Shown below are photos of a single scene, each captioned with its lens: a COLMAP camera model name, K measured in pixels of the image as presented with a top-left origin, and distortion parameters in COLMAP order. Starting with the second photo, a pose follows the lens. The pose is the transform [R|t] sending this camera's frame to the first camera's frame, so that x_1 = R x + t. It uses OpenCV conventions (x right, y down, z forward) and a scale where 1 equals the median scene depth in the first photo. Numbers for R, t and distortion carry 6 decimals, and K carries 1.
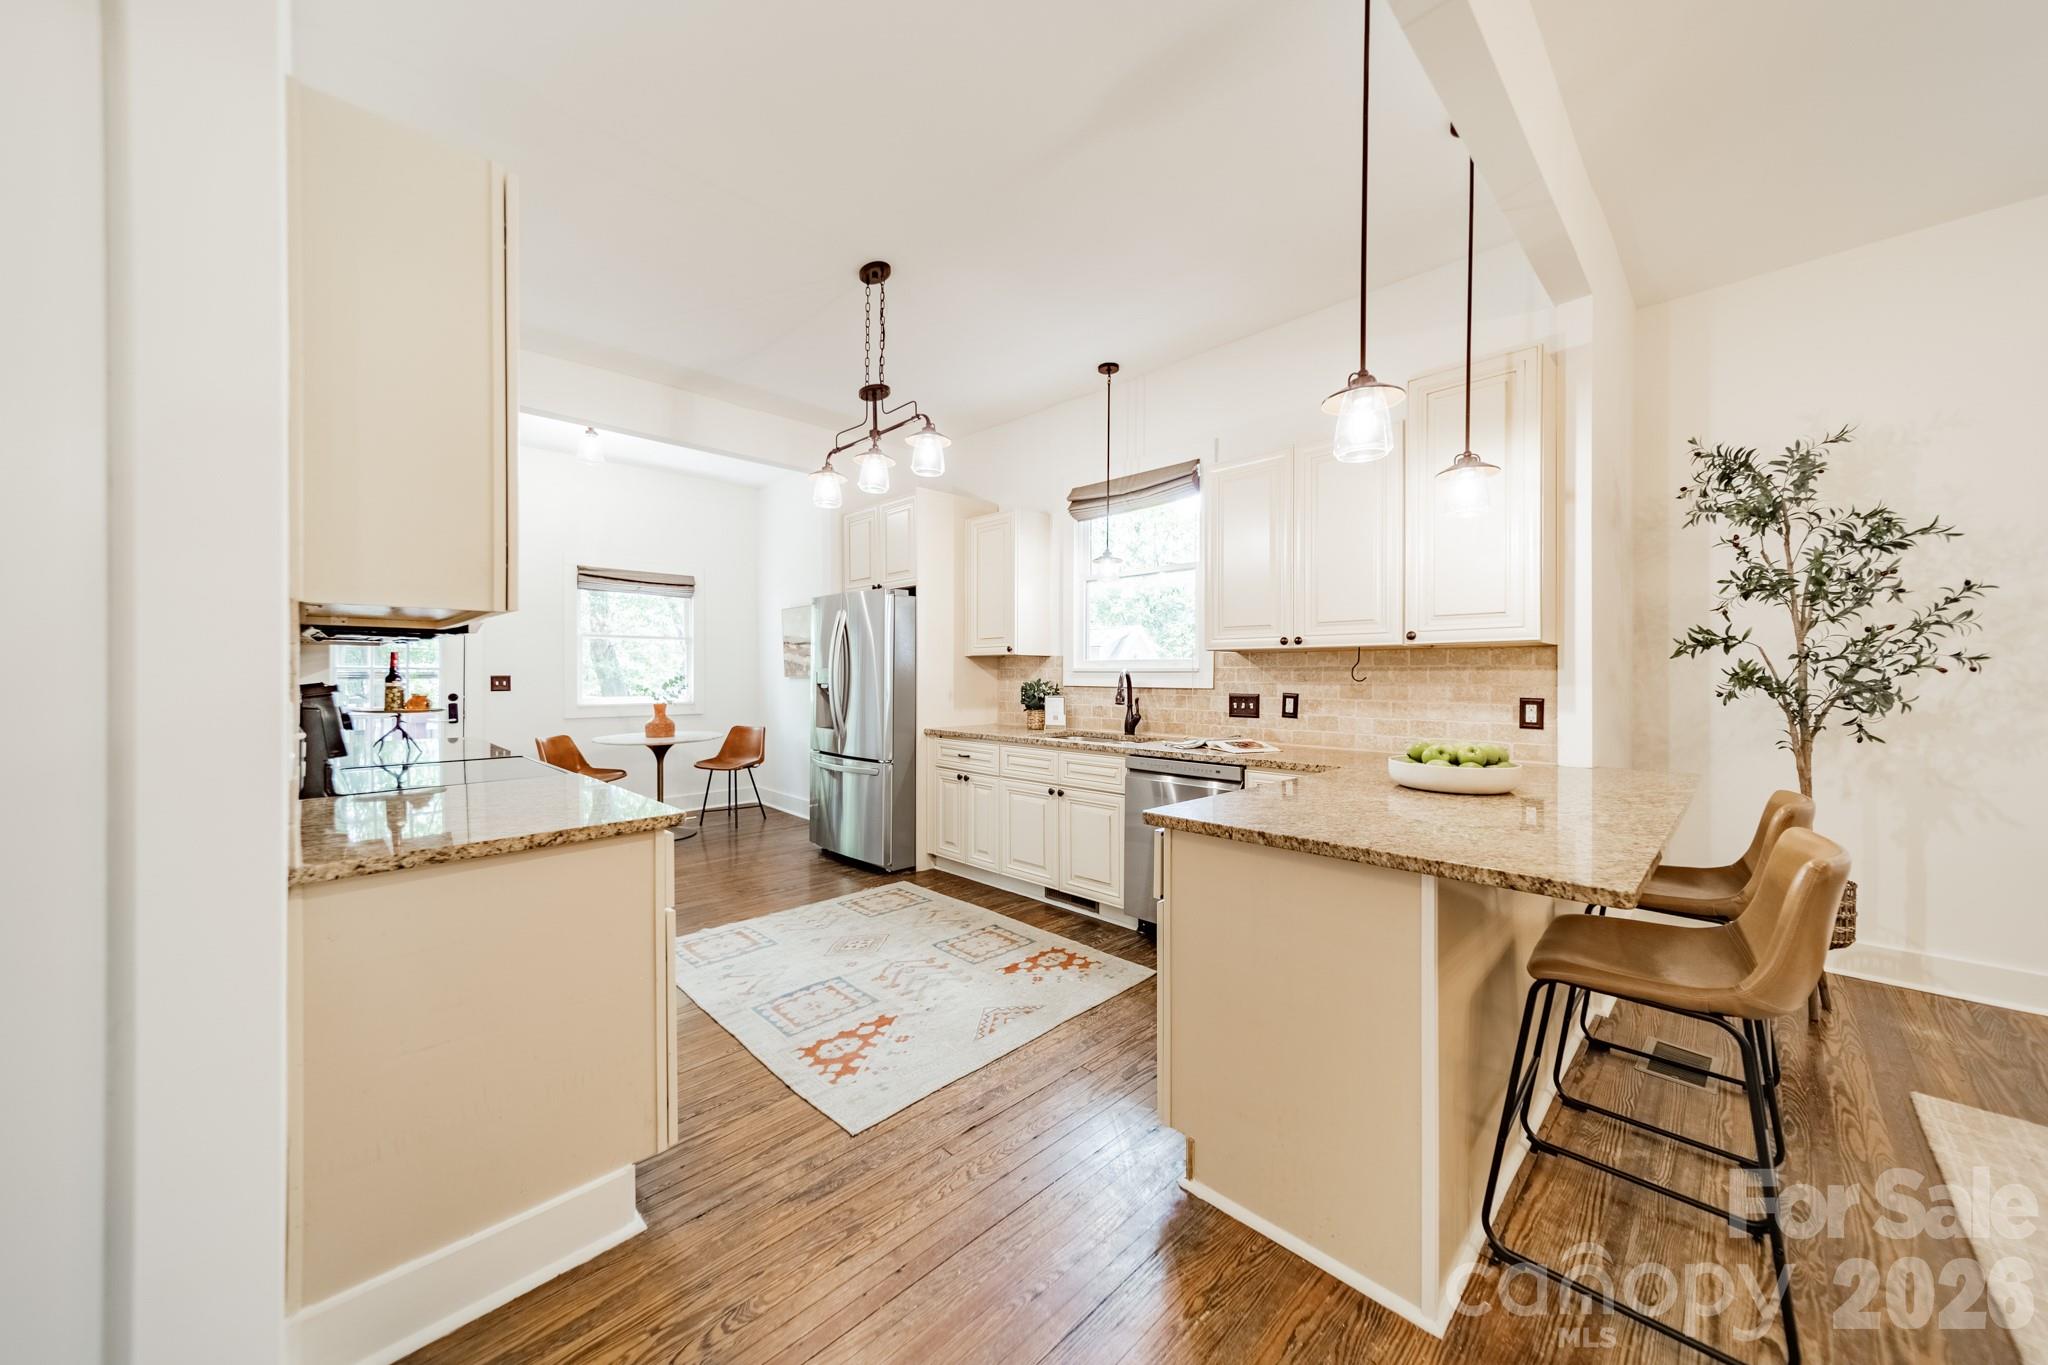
lens RADIAL K [[724.7, 0, 1037.6], [0, 724.7, 675.5], [0, 0, 1]] dist [0.006450, -0.000068]
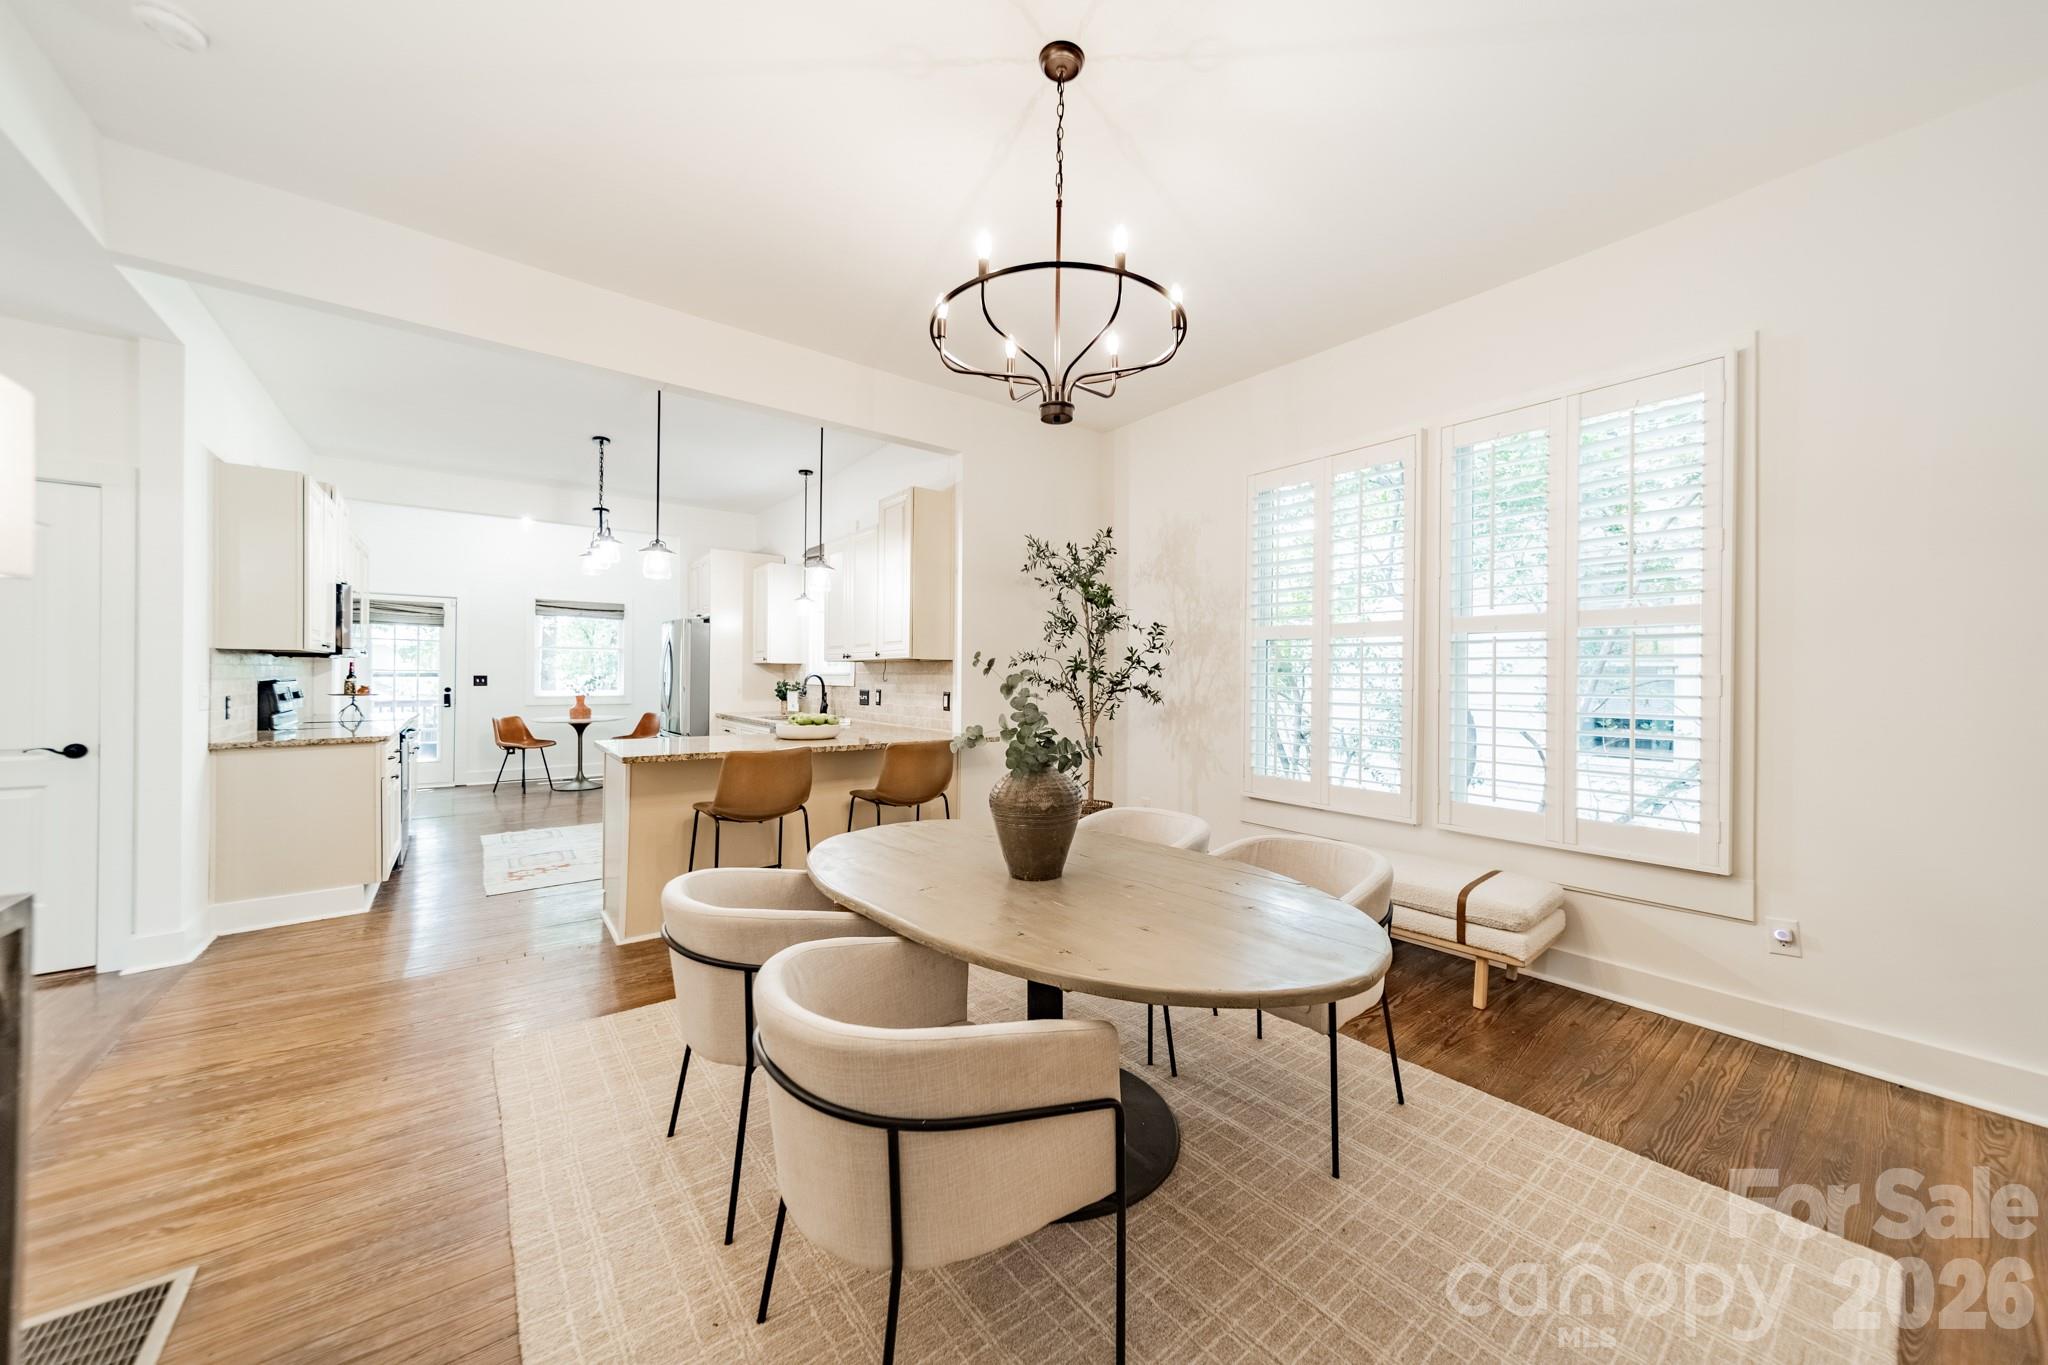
lens RADIAL K [[724.7, 0, 1032.7], [0, 724.7, 672.7], [0, 0, 1]] dist [0.006450, -0.000068]
pose [[0.991329, 0.004497, -0.131327, 1.037269], [-0.005358, 0.999966, -0.006204, -0.003856], [0.131295, 0.006854, 0.991320, -0.573889]]
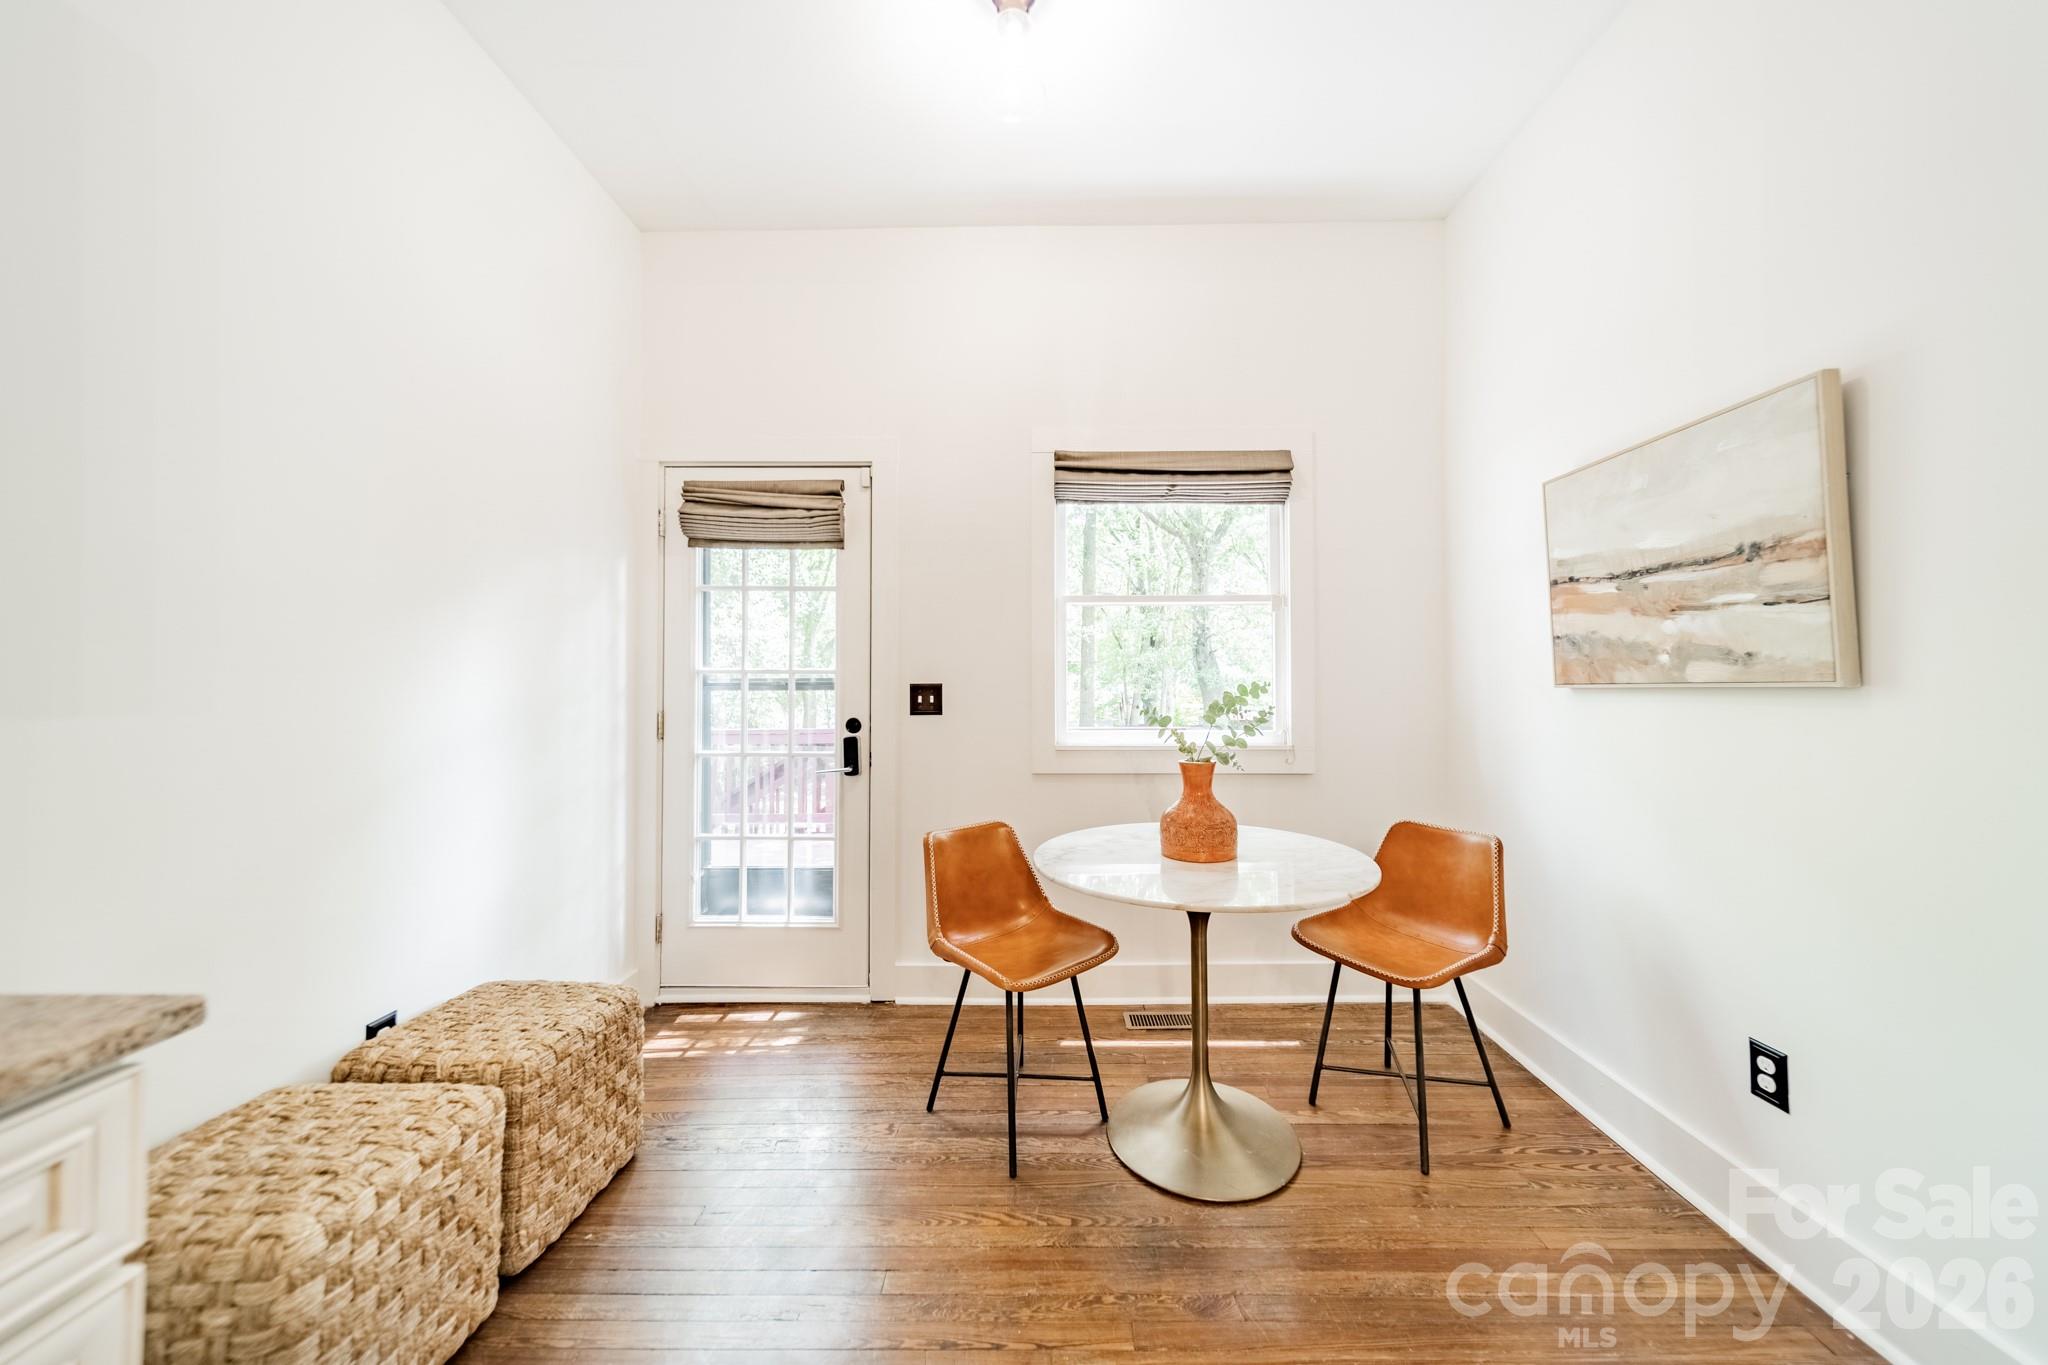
lens RADIAL K [[724.7, 0, 1031.1], [0, 724.7, 671.3], [0, 0, 1]] dist [0.006450, -0.000068]
pose [[0.697481, -0.016094, -0.716422, -0.600864], [0.003197, 0.999808, -0.019347, 0.002586], [0.716596, 0.011203, 0.697399, 1.293223]]
